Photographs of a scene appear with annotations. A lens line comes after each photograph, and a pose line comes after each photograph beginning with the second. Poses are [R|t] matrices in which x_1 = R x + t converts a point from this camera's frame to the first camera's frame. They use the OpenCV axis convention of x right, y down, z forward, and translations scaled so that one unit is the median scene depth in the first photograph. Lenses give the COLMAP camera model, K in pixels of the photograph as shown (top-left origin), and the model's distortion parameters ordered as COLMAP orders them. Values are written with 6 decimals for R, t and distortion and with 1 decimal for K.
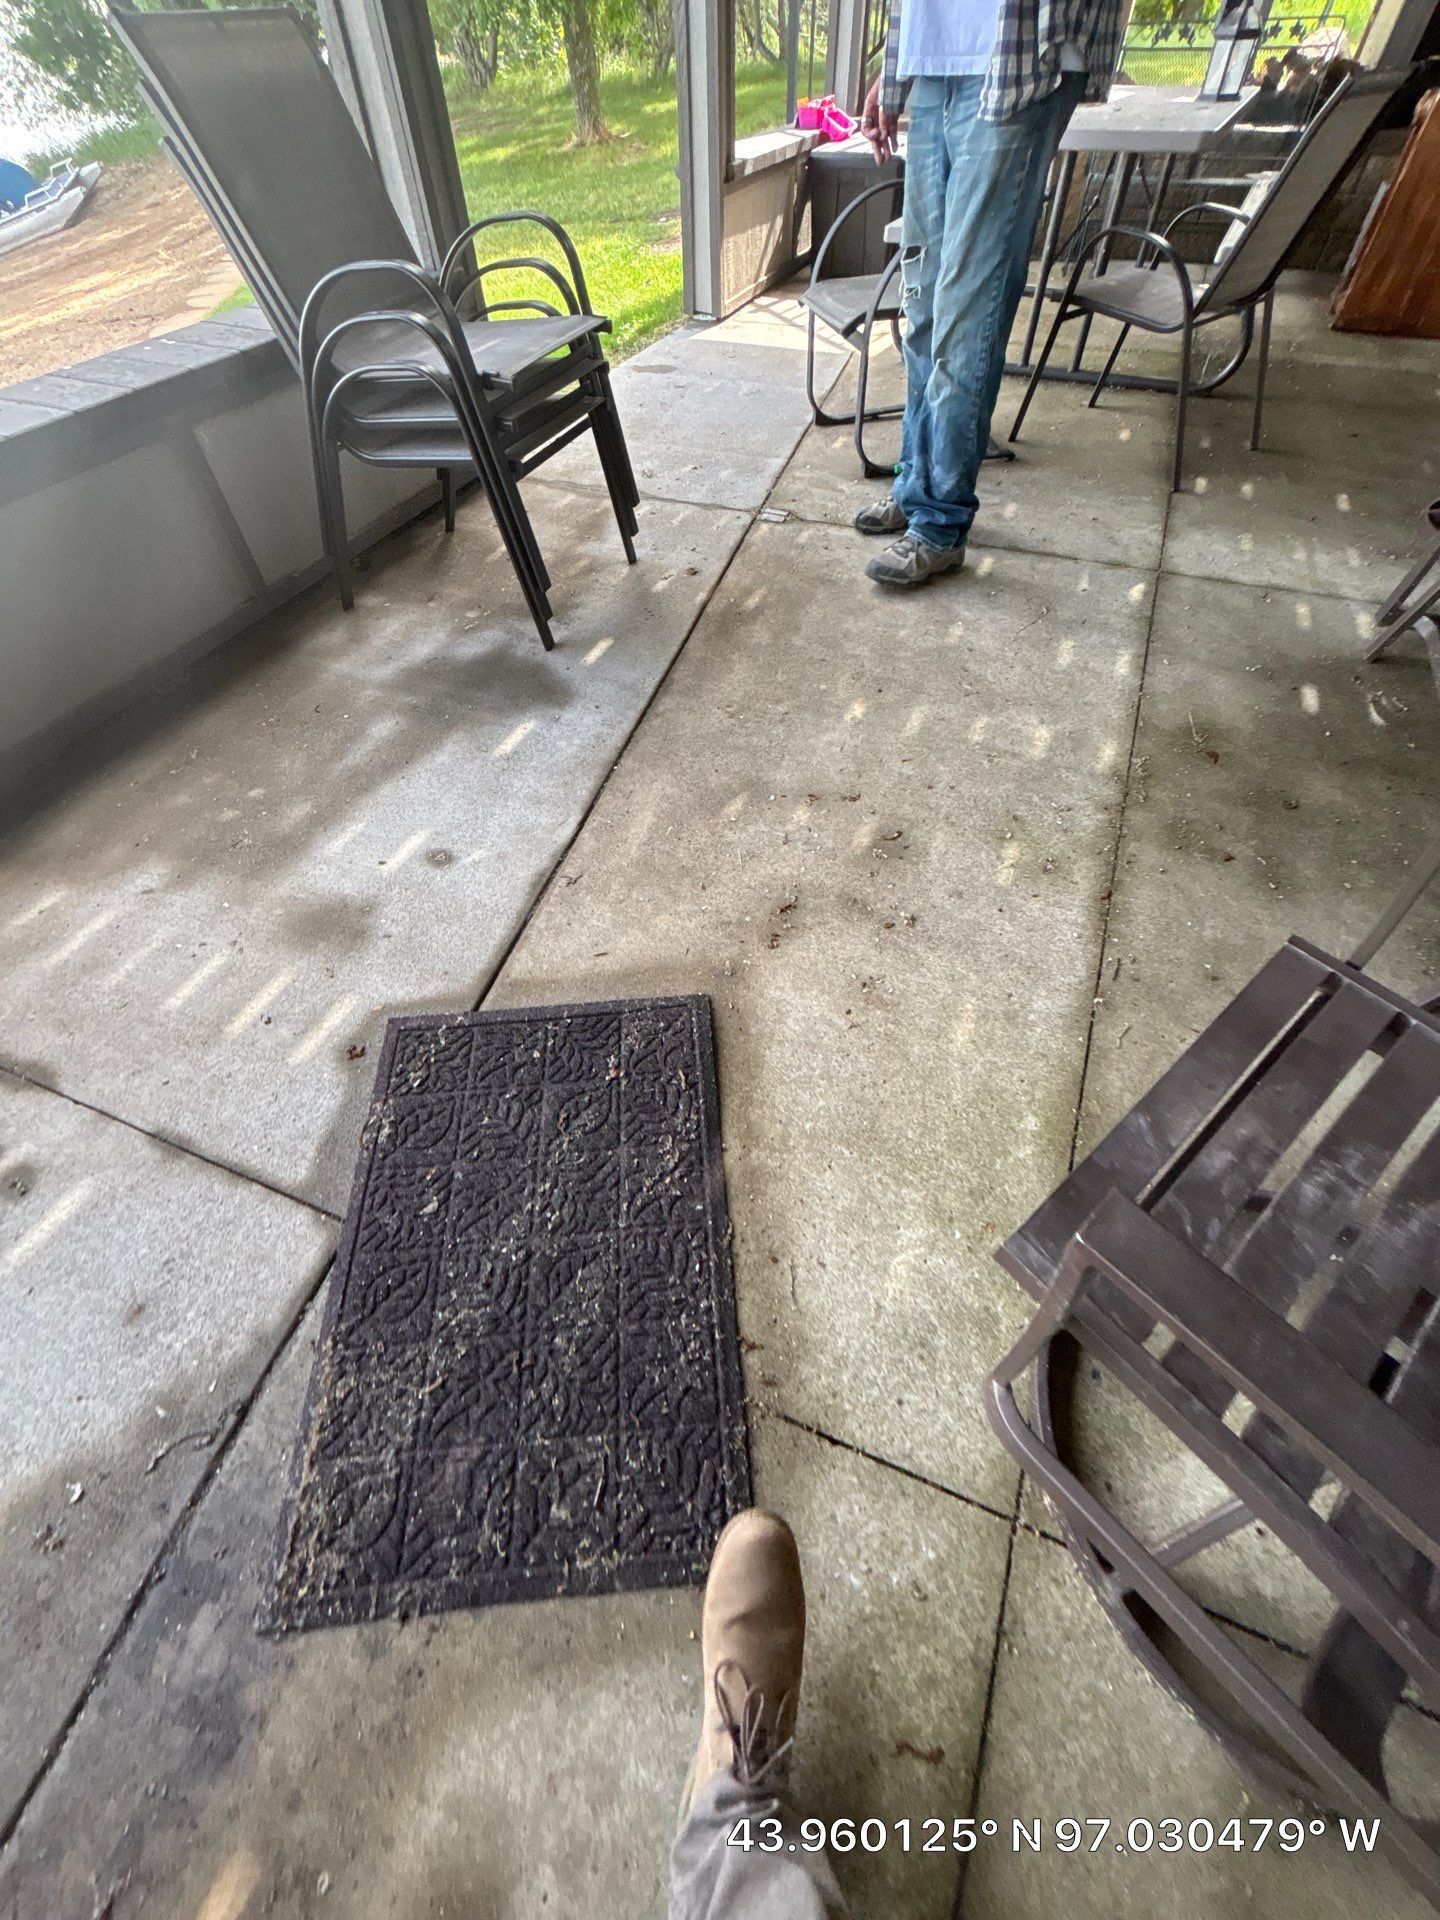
lens RADIAL K [[777.8, 0, 723.2], [0, 777.8, 954.3], [0, 0, 1]] dist [-0.002437, -0.000100]
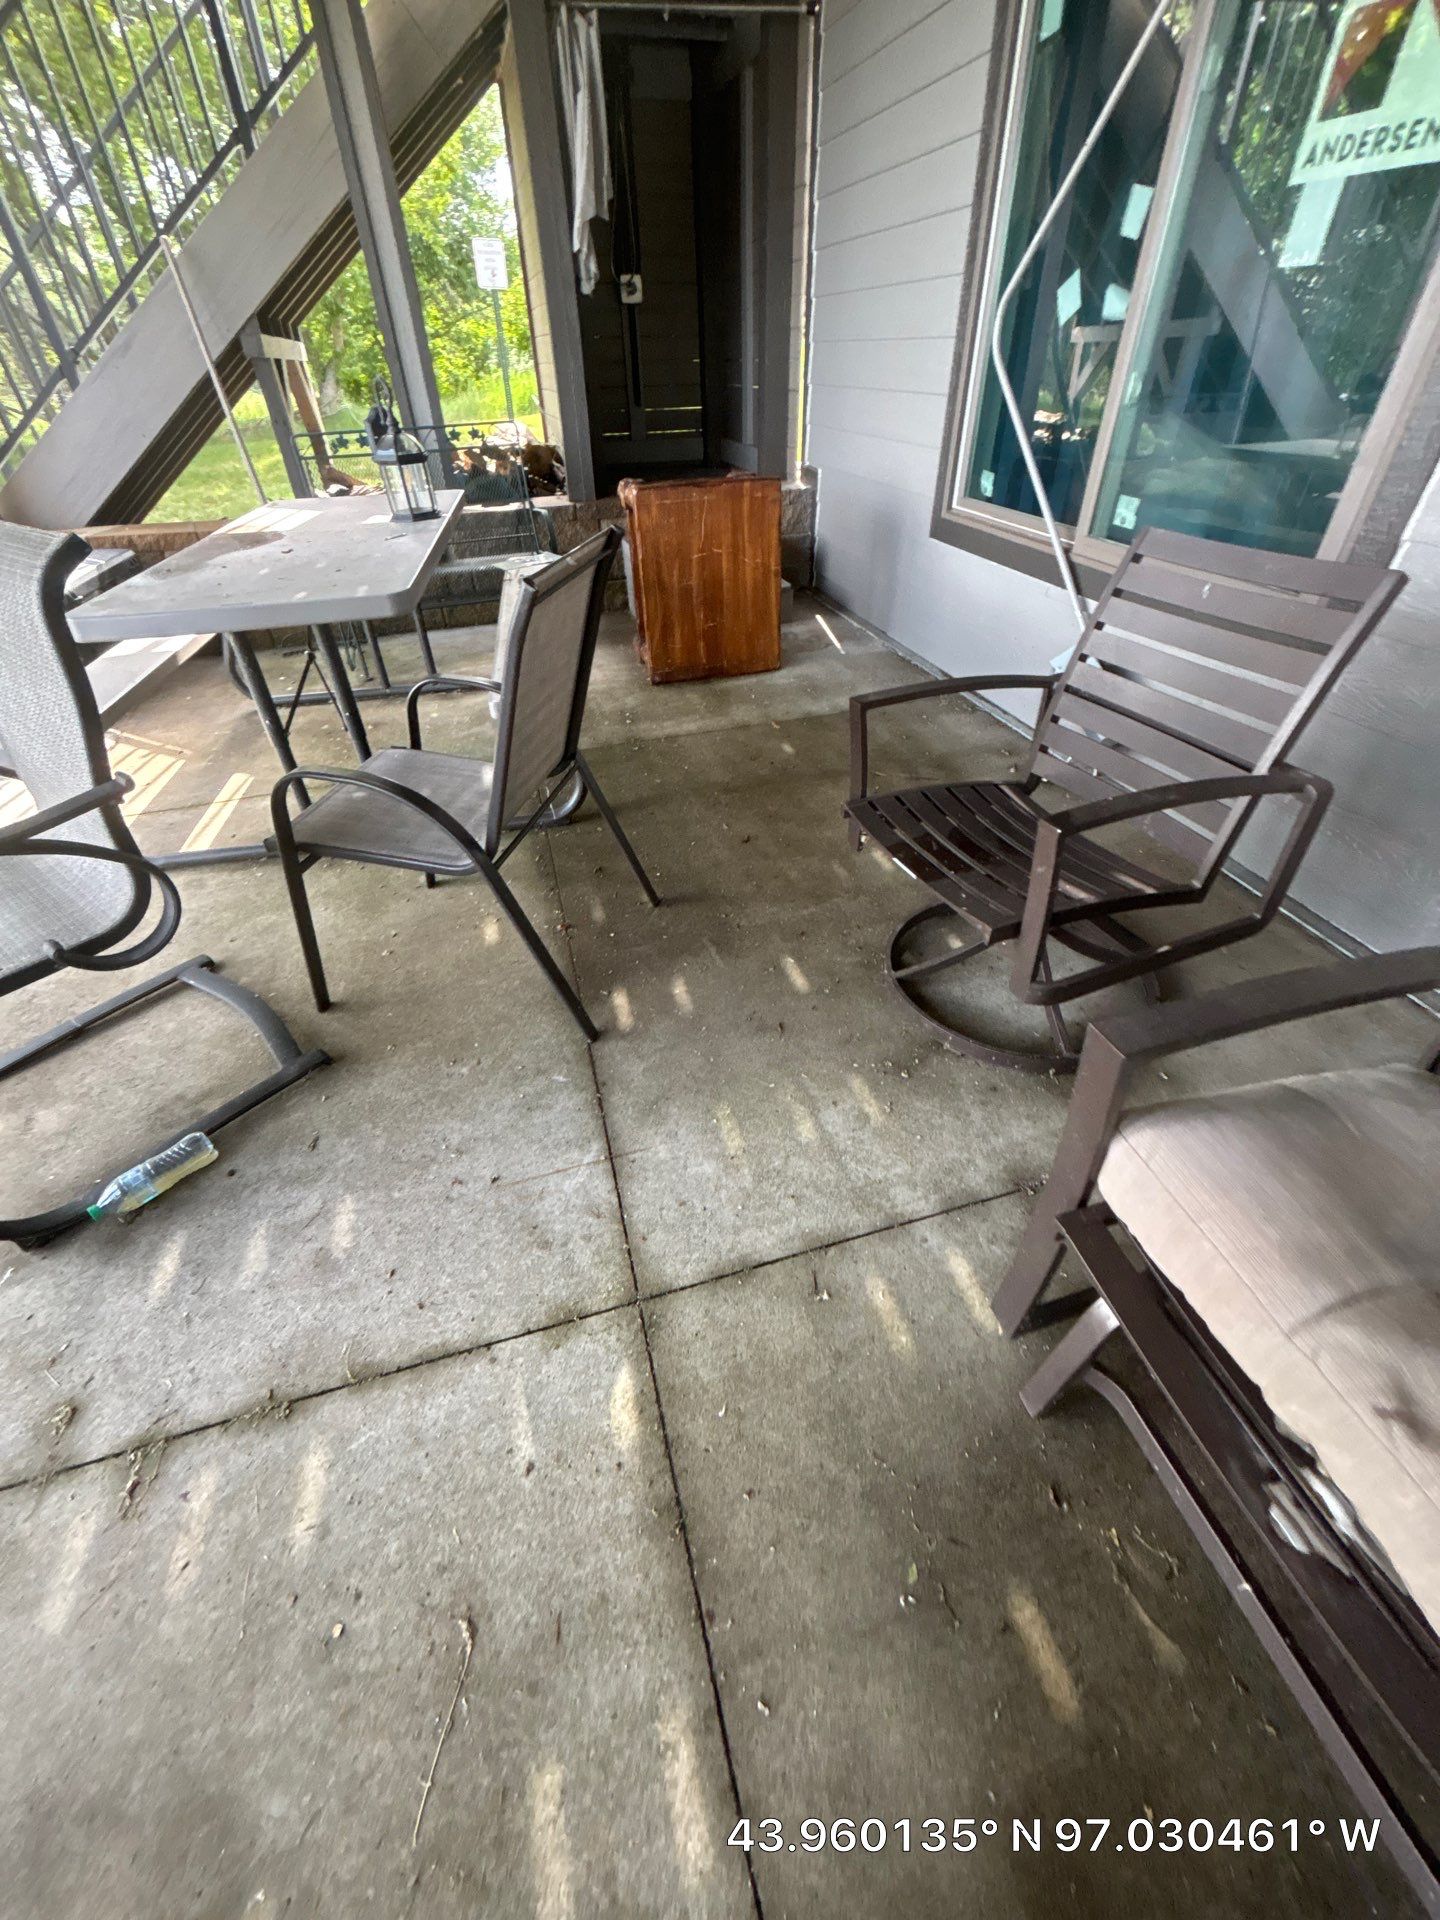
lens RADIAL K [[771.5, 0, 727.3], [0, 771.5, 953.6], [0, 0, 1]] dist [0.000714, 0.000273]
pose [[0.781006, -0.383419, 0.492970, 0.388301], [0.492319, 0.863658, -0.108244, -0.550209], [-0.384255, 0.327238, 0.863287, 0.376767]]
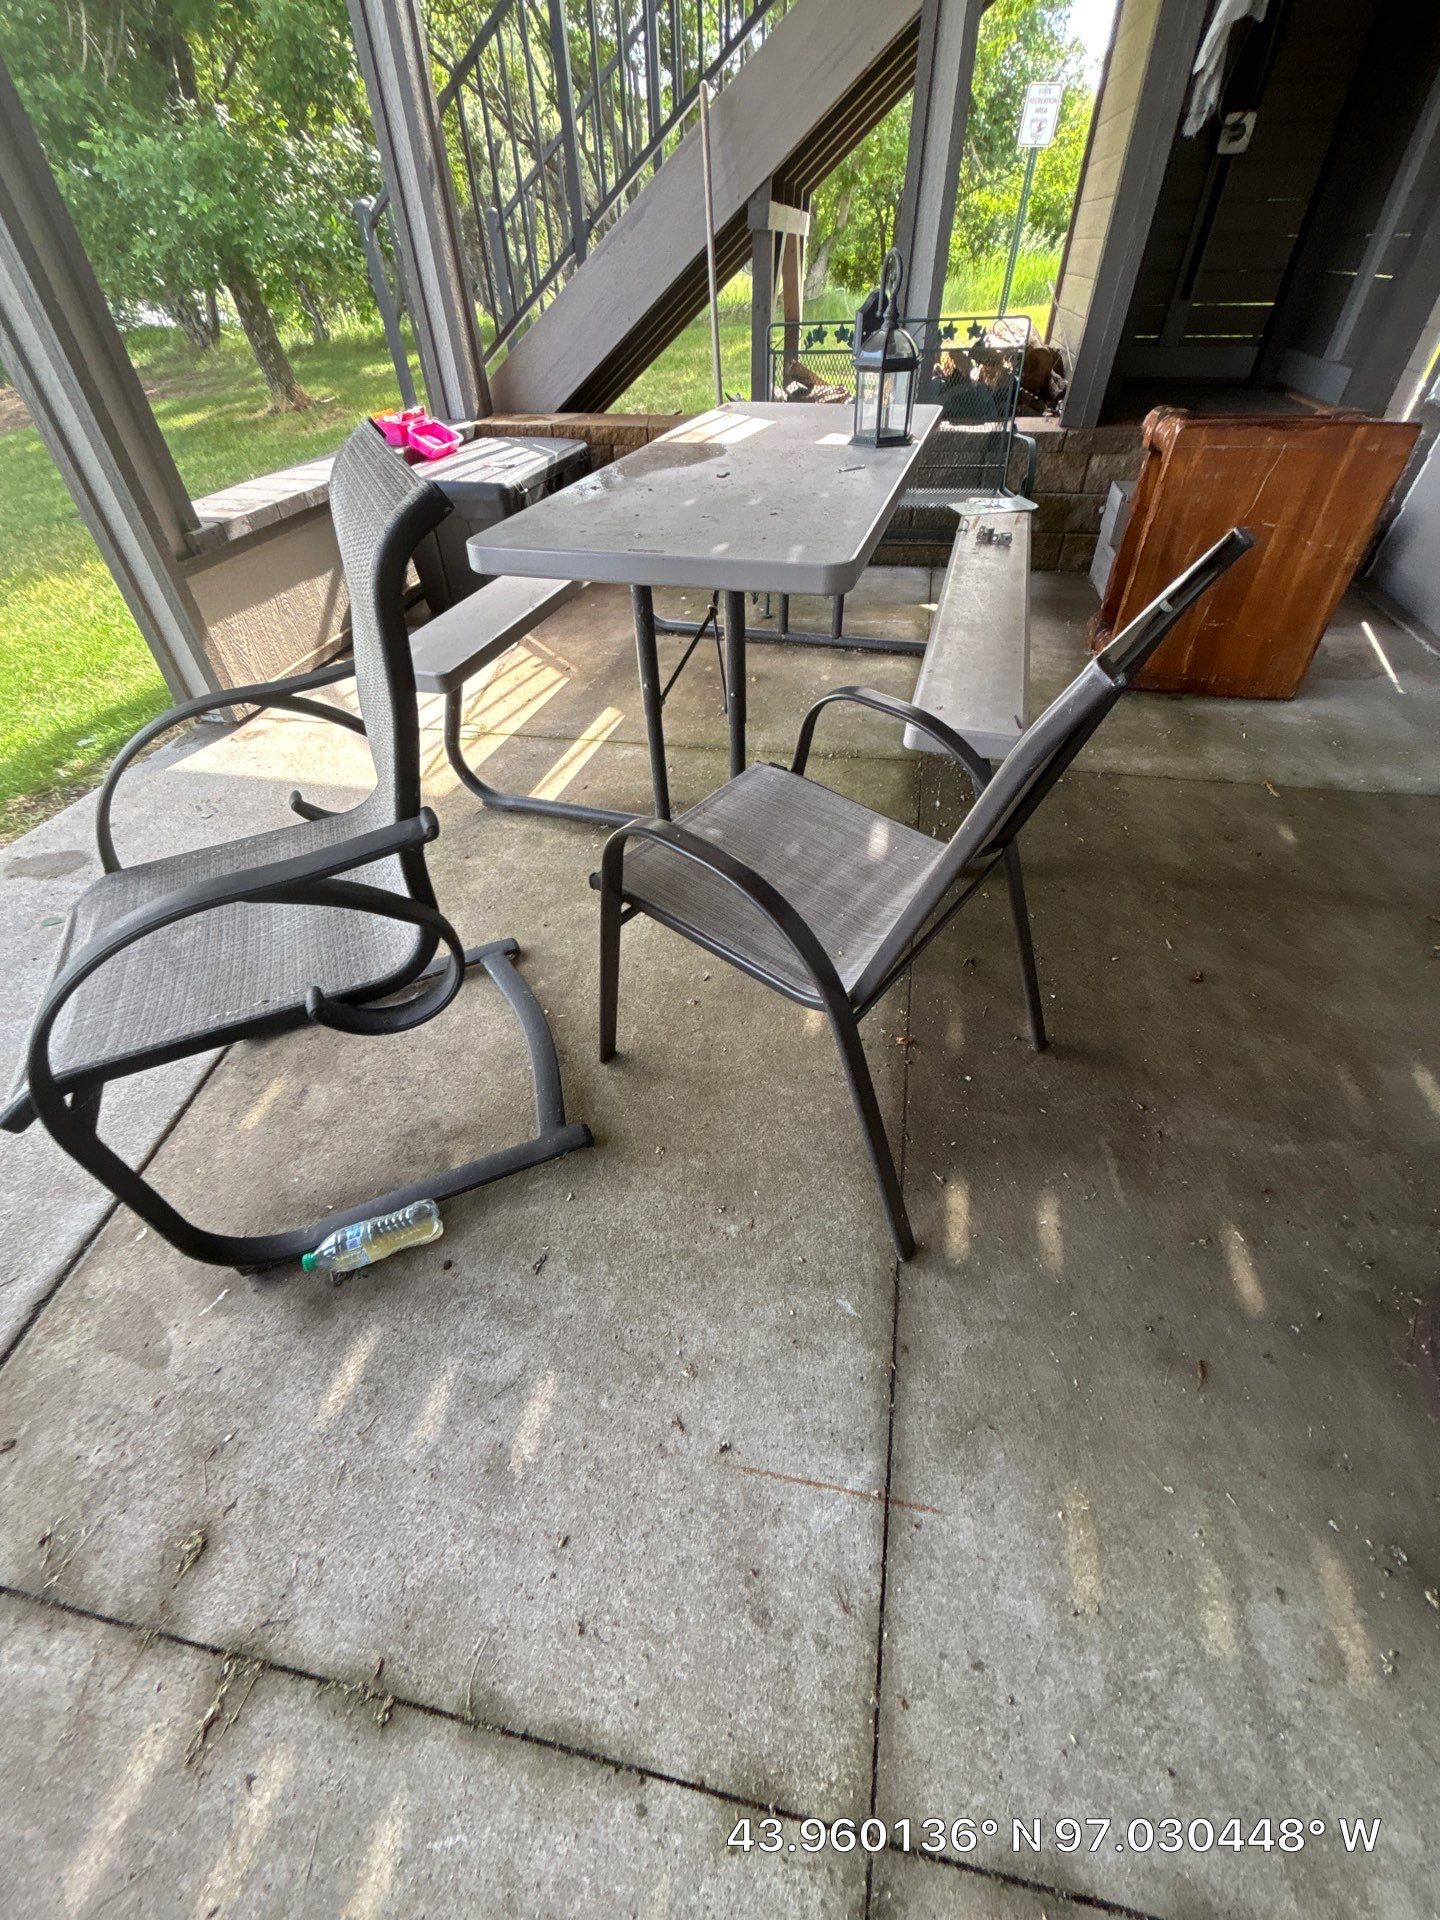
lens RADIAL K [[779.0, 0, 727.1], [0, 779.0, 956.5], [0, 0, 1]] dist [0.000270, 0.000071]
pose [[0.981033, -0.130962, 0.142908, 0.447718], [0.151916, 0.977371, -0.147201, -0.745399], [-0.120396, 0.166119, 0.978728, 0.541954]]
